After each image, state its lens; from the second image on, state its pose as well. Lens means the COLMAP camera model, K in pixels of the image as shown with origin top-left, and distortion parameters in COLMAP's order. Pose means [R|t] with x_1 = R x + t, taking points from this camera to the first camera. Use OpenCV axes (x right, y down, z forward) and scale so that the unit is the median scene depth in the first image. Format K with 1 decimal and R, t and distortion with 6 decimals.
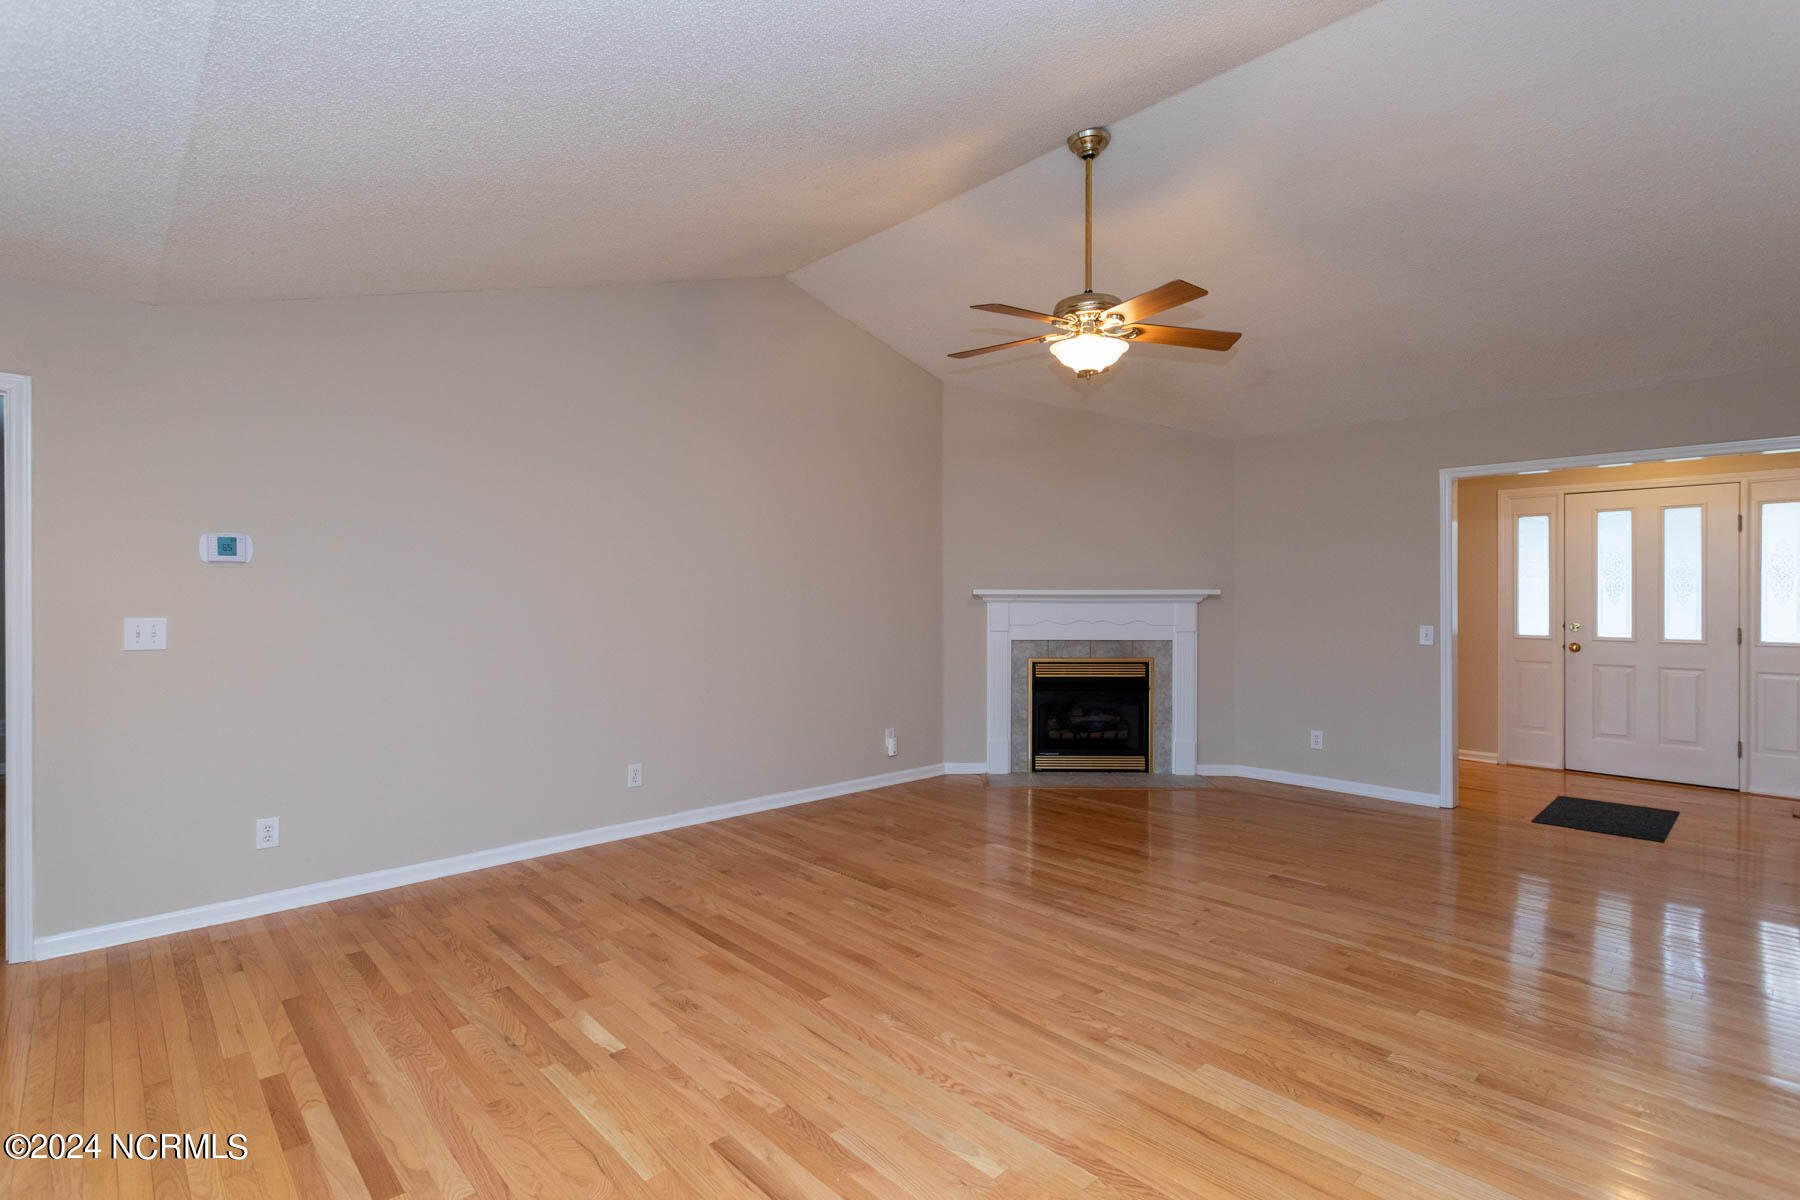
lens RADIAL K [[851.0, 0, 900.0], [0, 851.0, 600.0], [0, 0, 1]] dist [0.002310, 0.000809]
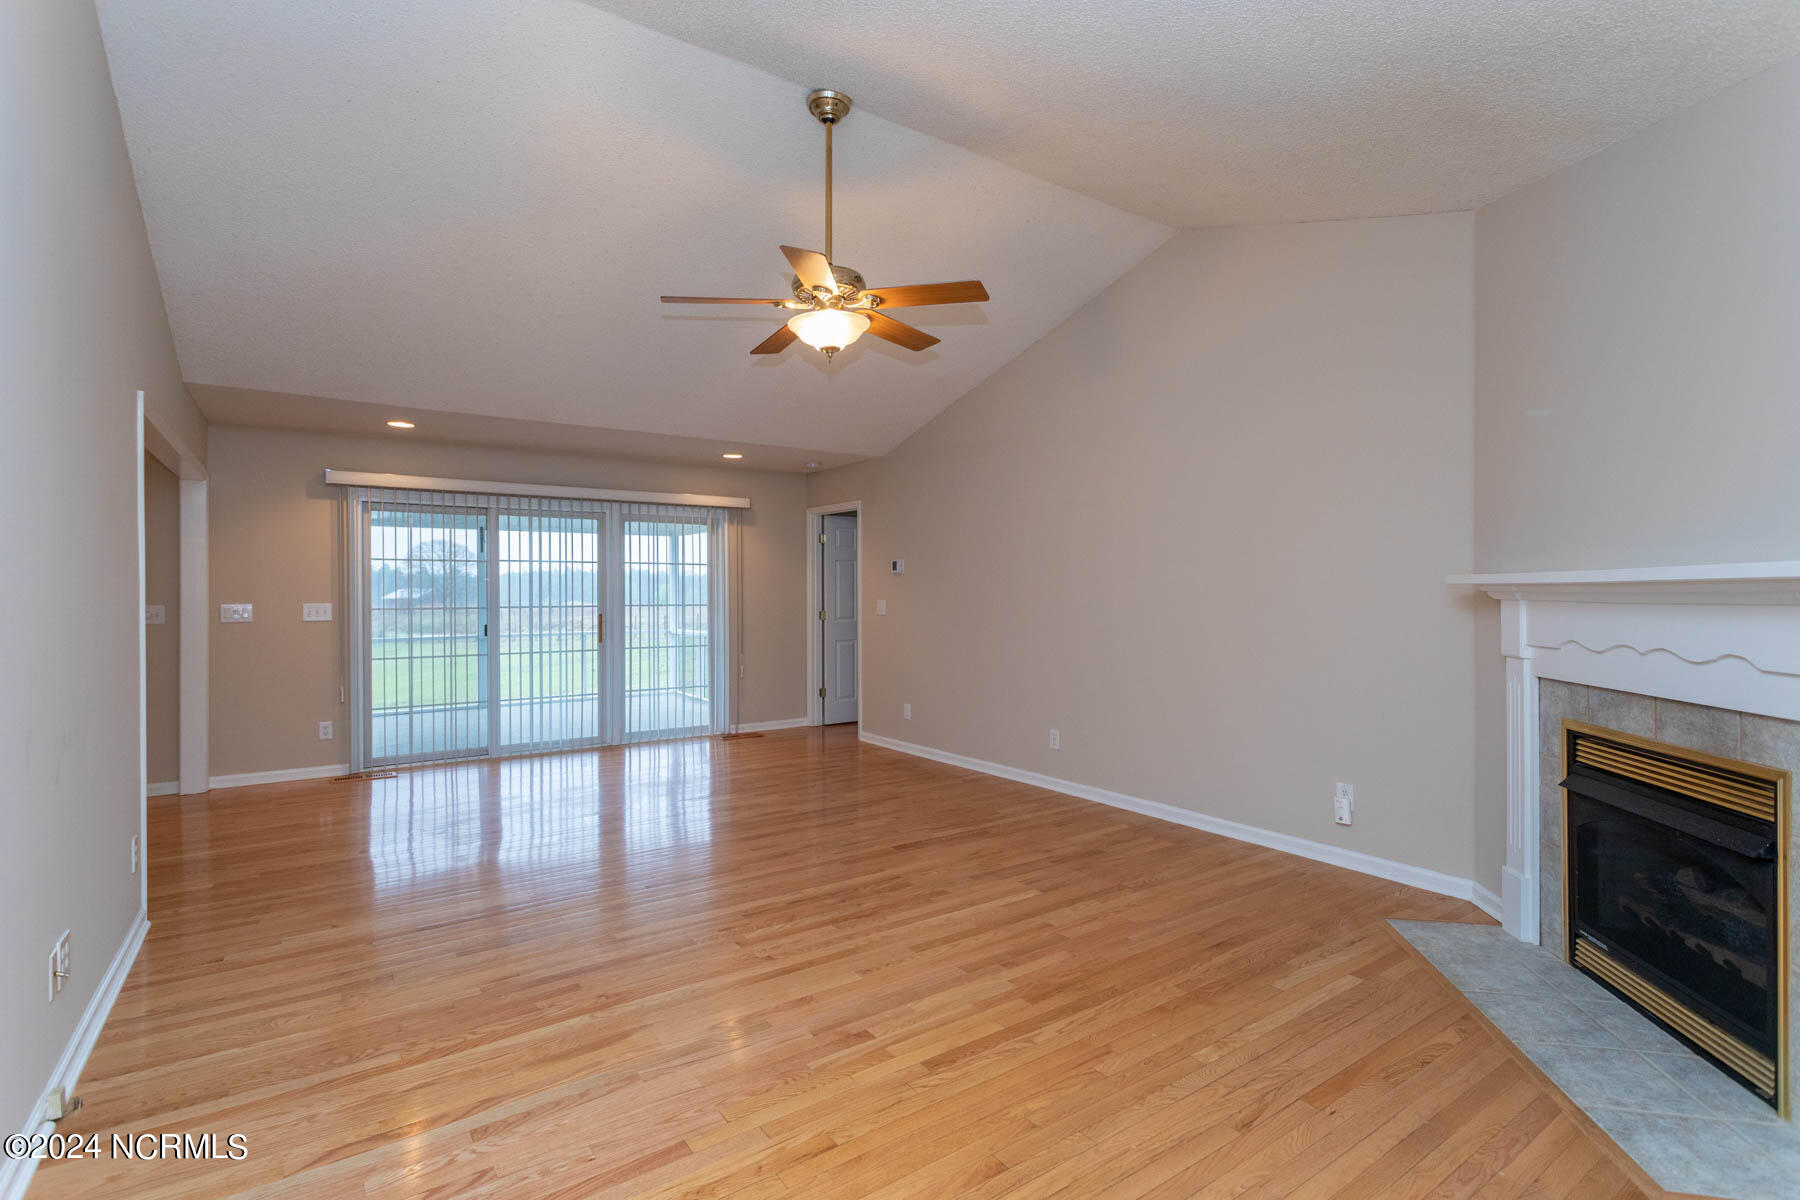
lens RADIAL K [[843.5, 0, 900.0], [0, 843.5, 600.0], [0, 0, 1]] dist [-0.001105, 0.000628]
pose [[-0.136722, 0.008781, -0.990571, 1.137032], [-0.002669, 0.999954, 0.009232, 0.000708], [0.990606, 0.003906, -0.136692, 1.207198]]
